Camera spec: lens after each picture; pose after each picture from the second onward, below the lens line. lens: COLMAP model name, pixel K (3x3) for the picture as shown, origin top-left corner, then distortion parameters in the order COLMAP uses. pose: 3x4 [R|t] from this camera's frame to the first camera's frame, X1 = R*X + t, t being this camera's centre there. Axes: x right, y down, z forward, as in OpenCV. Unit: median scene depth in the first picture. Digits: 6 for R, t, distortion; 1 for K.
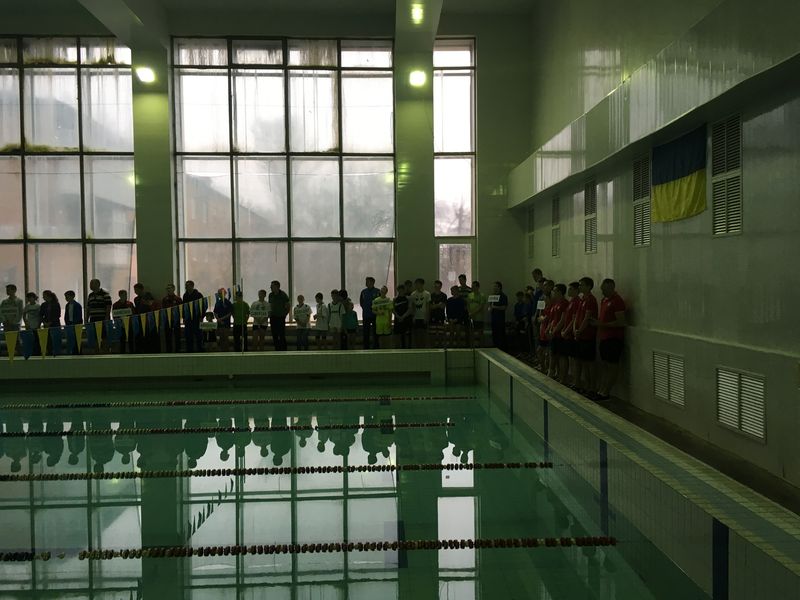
lens RADIAL K [[683.9, 0, 401.7], [0, 683.9, 293.3], [0, 0, 1]] dist [0.080747, -0.115368]
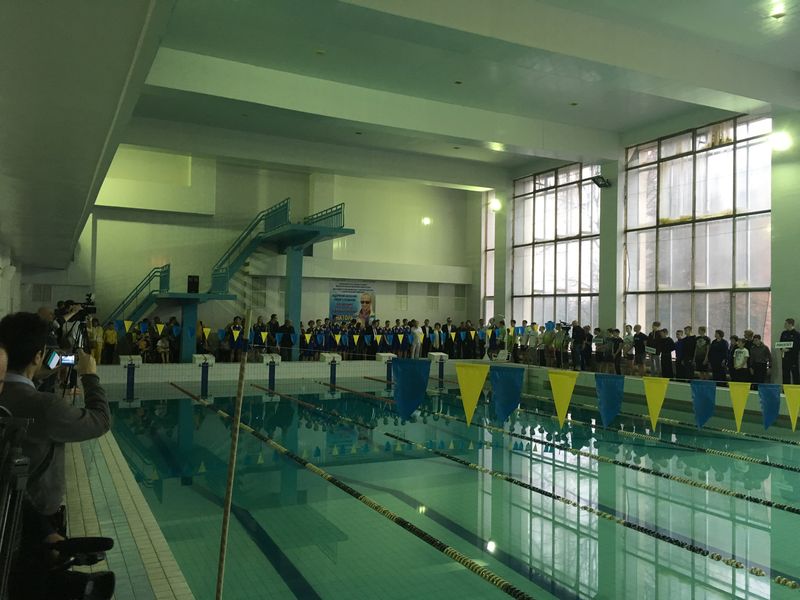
lens RADIAL K [[683.9, 0, 401.7], [0, 683.9, 293.3], [0, 0, 1]] dist [0.080747, -0.115368]
pose [[0.397197, -0.017069, -0.917575, 0.787766], [-0.041576, 0.998466, -0.036571, -0.007595], [0.916791, 0.052675, 0.395878, 0.044757]]
